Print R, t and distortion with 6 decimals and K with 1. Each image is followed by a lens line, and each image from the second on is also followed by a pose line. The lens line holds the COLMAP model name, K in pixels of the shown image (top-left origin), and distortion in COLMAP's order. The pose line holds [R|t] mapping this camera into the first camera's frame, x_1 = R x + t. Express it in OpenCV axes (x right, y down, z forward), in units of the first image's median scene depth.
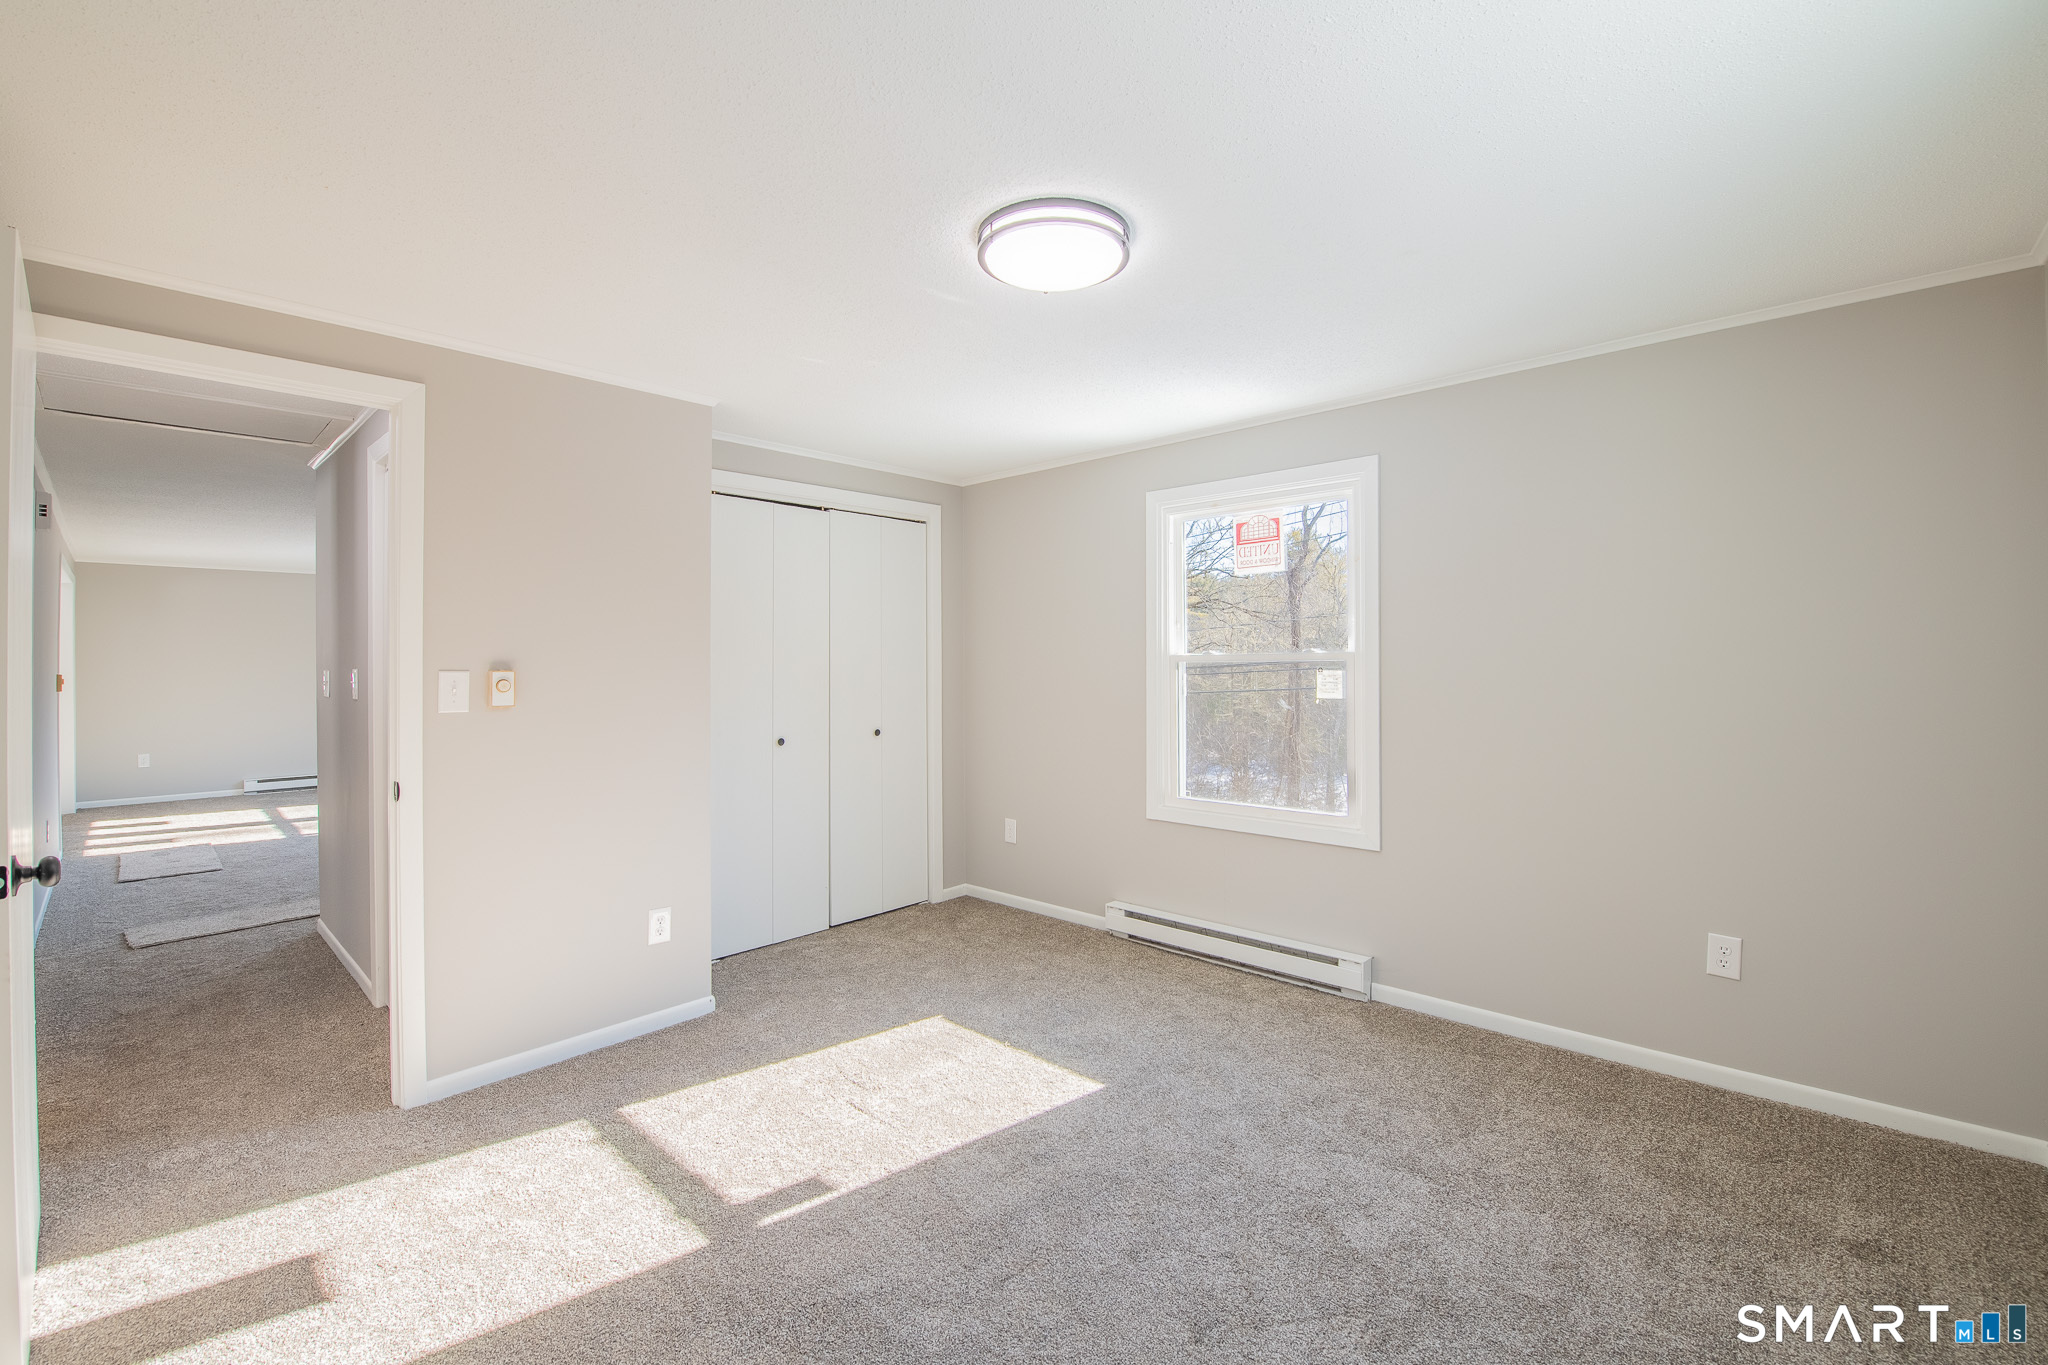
lens RADIAL K [[857.8, 0, 1030.2], [0, 857.8, 662.4], [0, 0, 1]] dist [-0.001274, -0.000330]
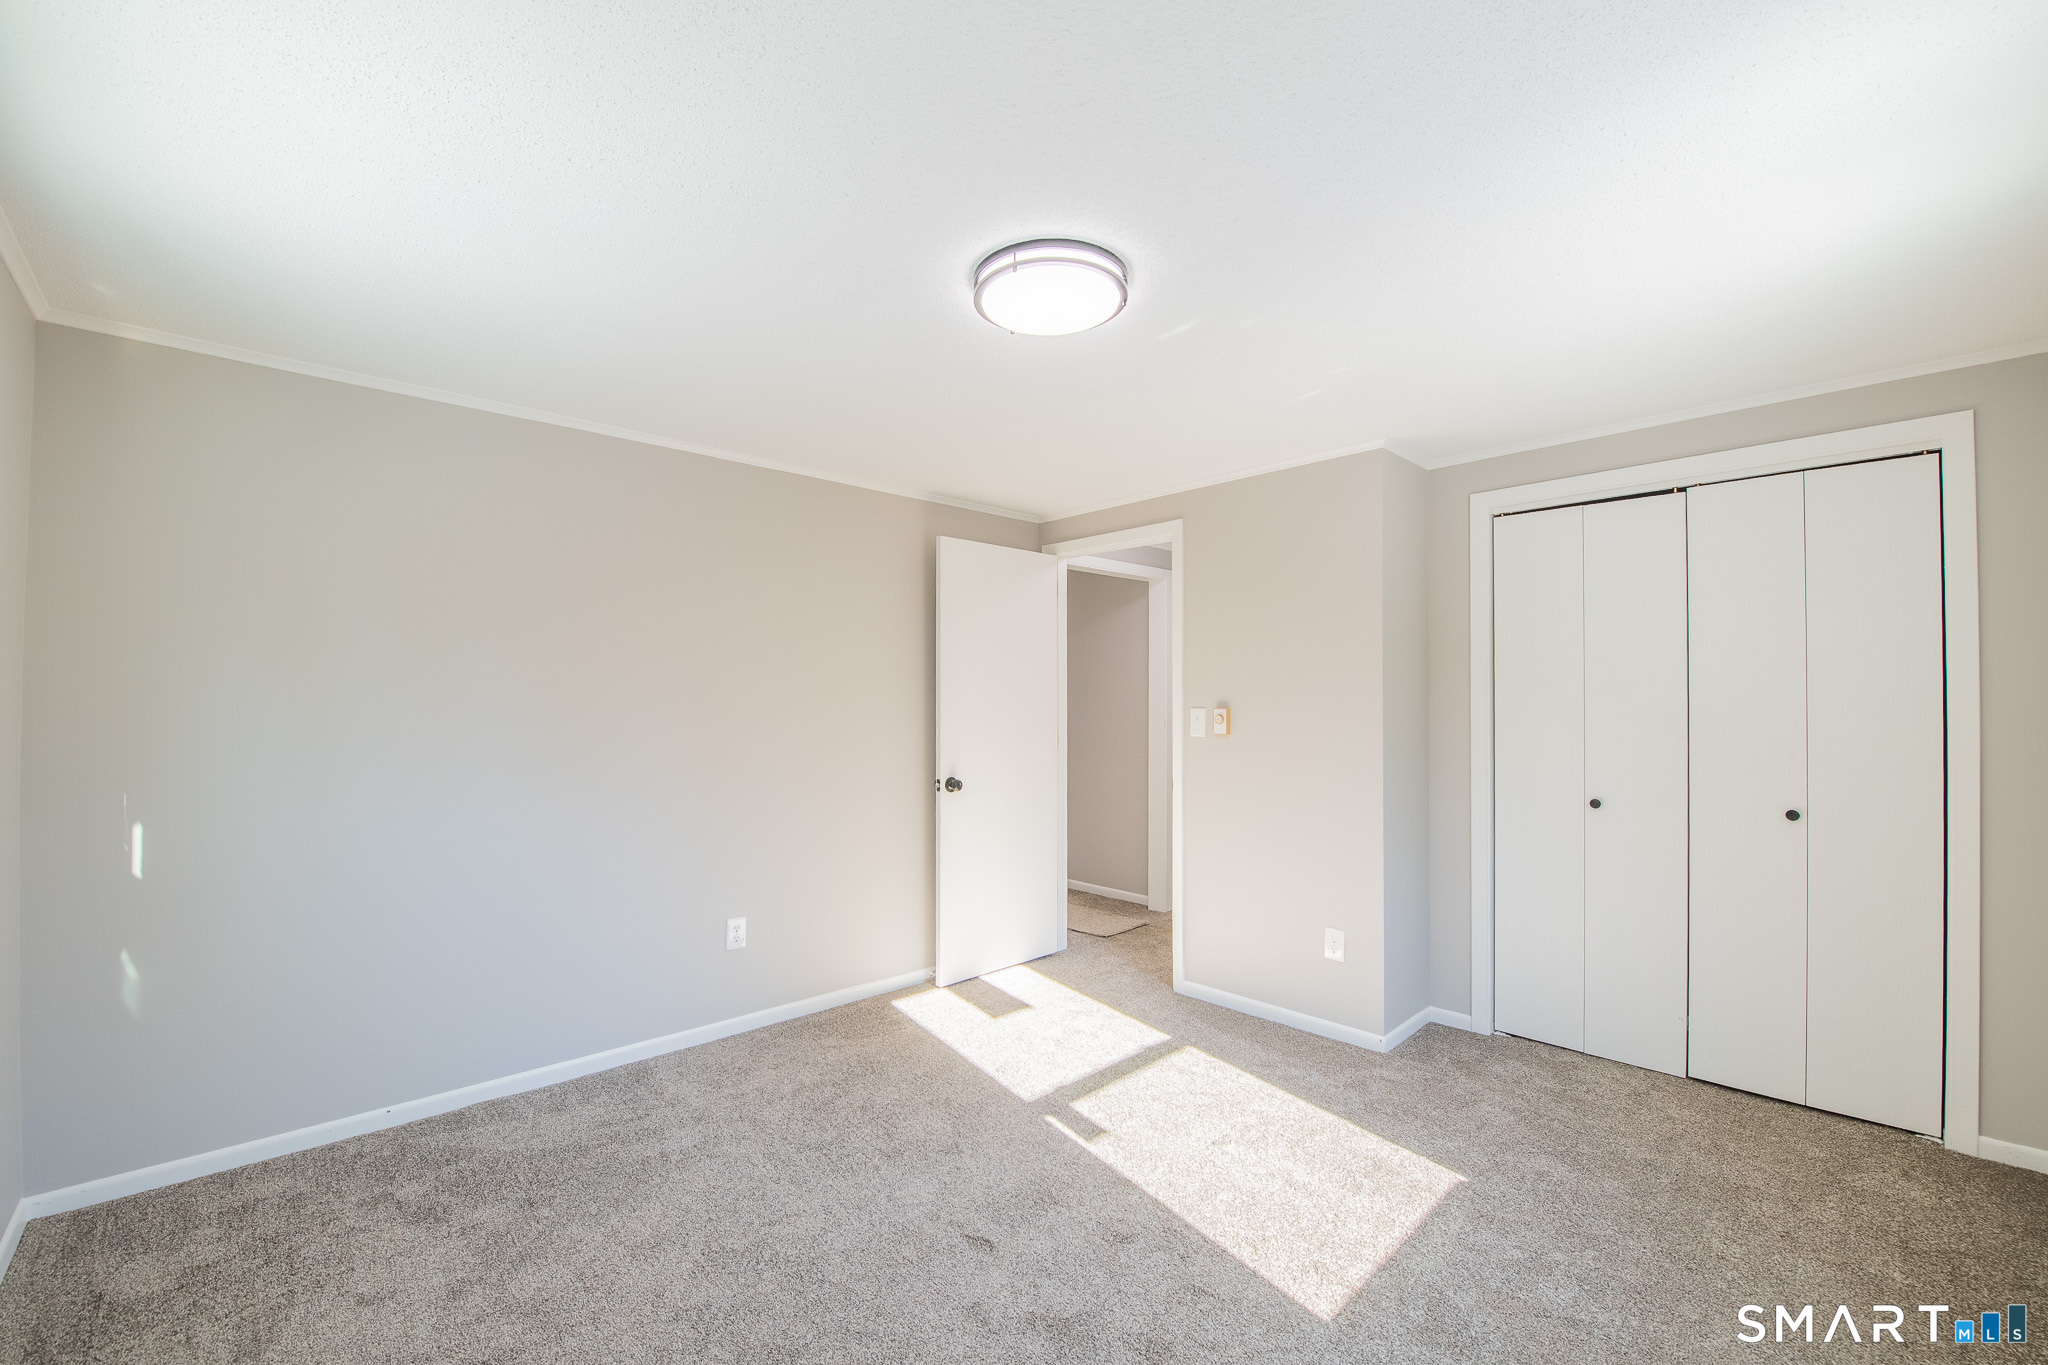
lens RADIAL K [[838.2, 0, 1026.1], [0, 838.2, 693.0], [0, 0, 1]] dist [-0.030045, -0.000210]
pose [[-0.064997, -0.006262, -0.997866, 0.632103], [-0.000893, 0.999980, -0.006217, -0.005237], [0.997885, 0.000487, -0.065001, 0.660707]]
